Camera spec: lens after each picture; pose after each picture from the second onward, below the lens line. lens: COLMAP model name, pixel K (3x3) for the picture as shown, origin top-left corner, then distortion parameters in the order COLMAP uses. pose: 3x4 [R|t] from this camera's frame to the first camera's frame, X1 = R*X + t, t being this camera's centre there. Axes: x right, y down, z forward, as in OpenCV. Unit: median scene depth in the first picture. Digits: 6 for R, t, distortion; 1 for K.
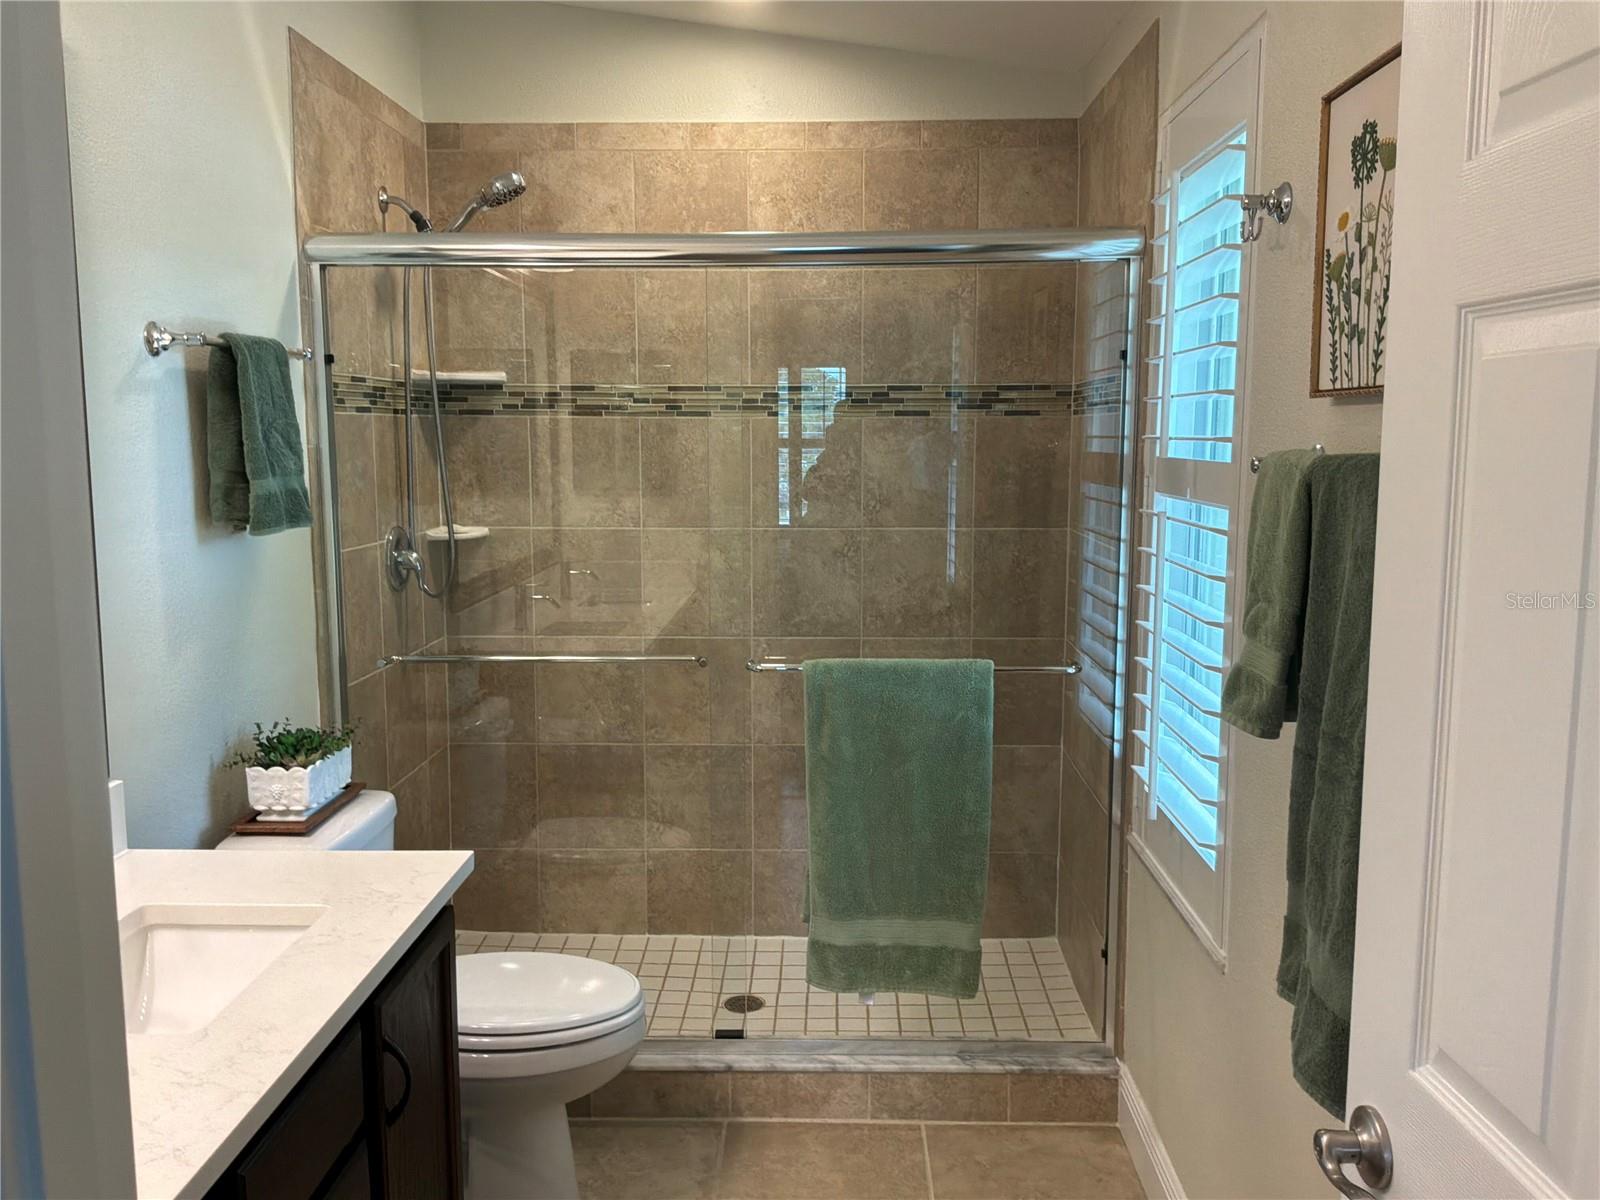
lens RADIAL K [[1328.7, 0, 802.1], [0, 1328.7, 606.4], [0, 0, 1]] dist [0.114596, -0.183155]
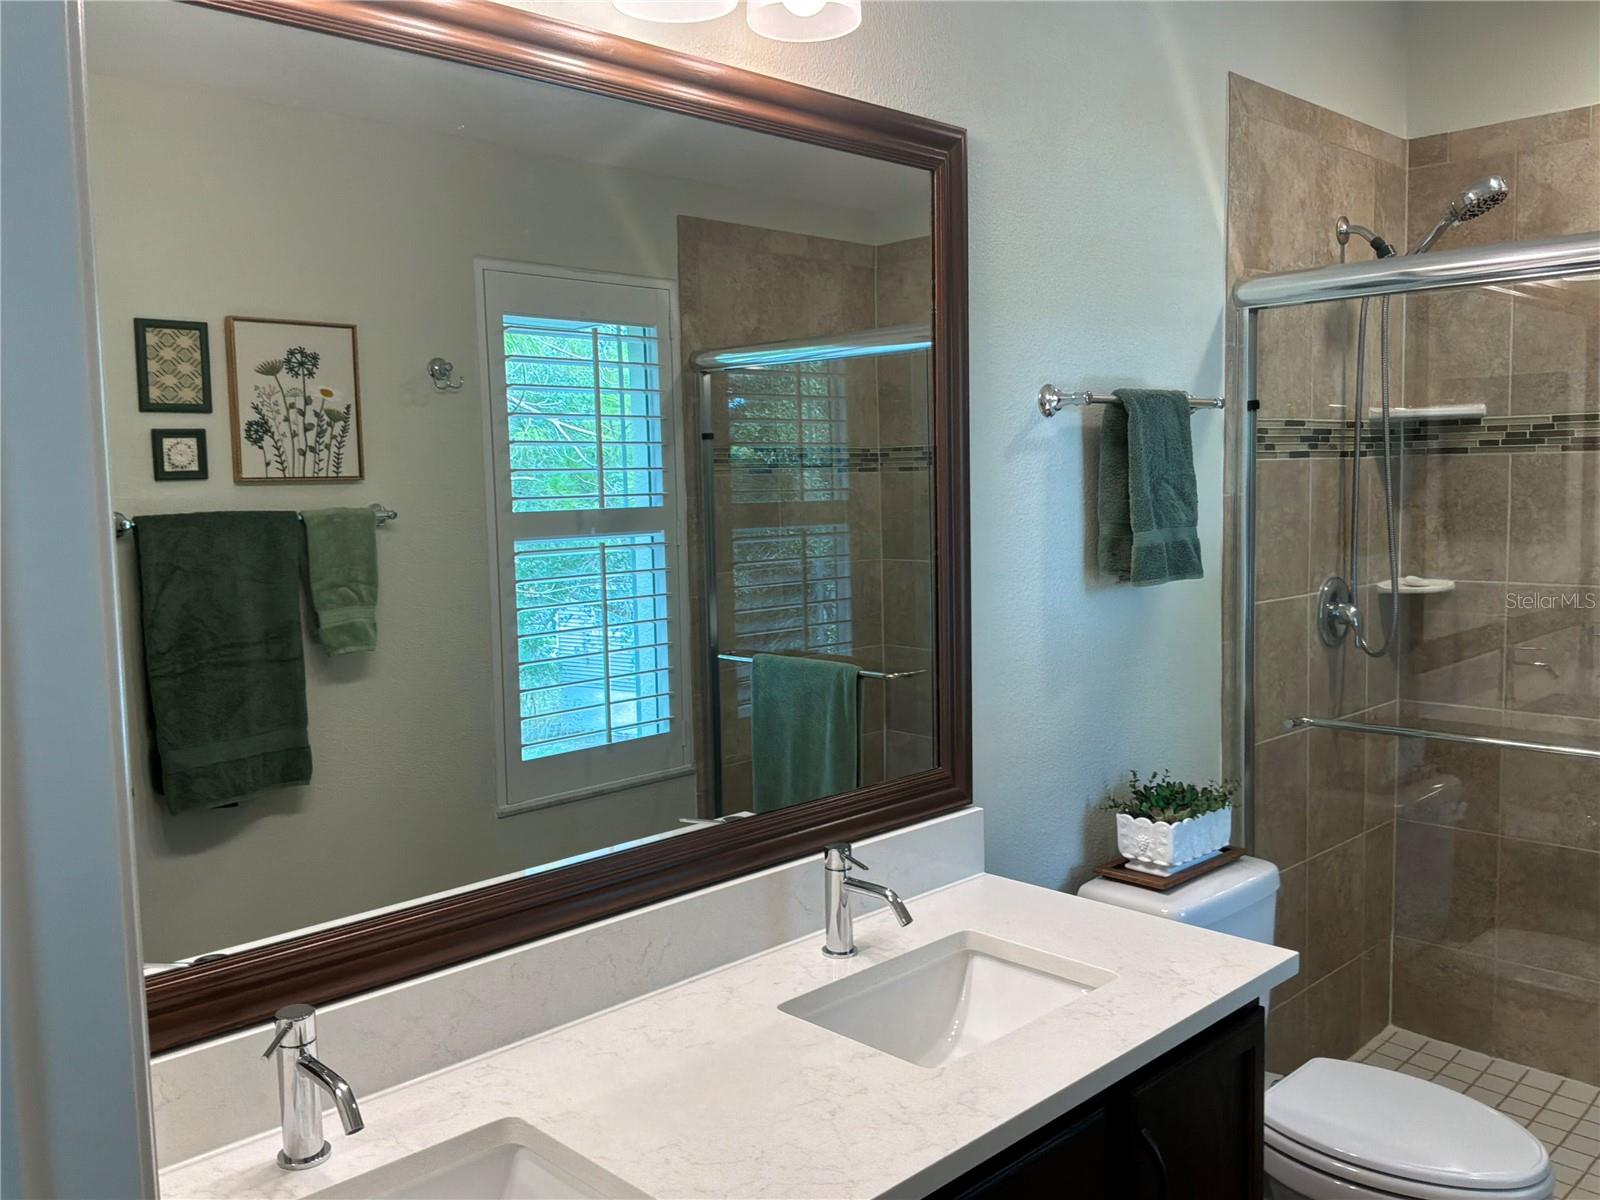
lens RADIAL K [[1328.7, 0, 802.1], [0, 1328.7, 606.4], [0, 0, 1]] dist [0.114596, -0.183155]
pose [[0.723038, 0.050406, -0.688967, 0.085385], [-0.069073, 0.997611, 0.000498, -0.016695], [0.687346, 0.047229, 0.724793, 0.080229]]
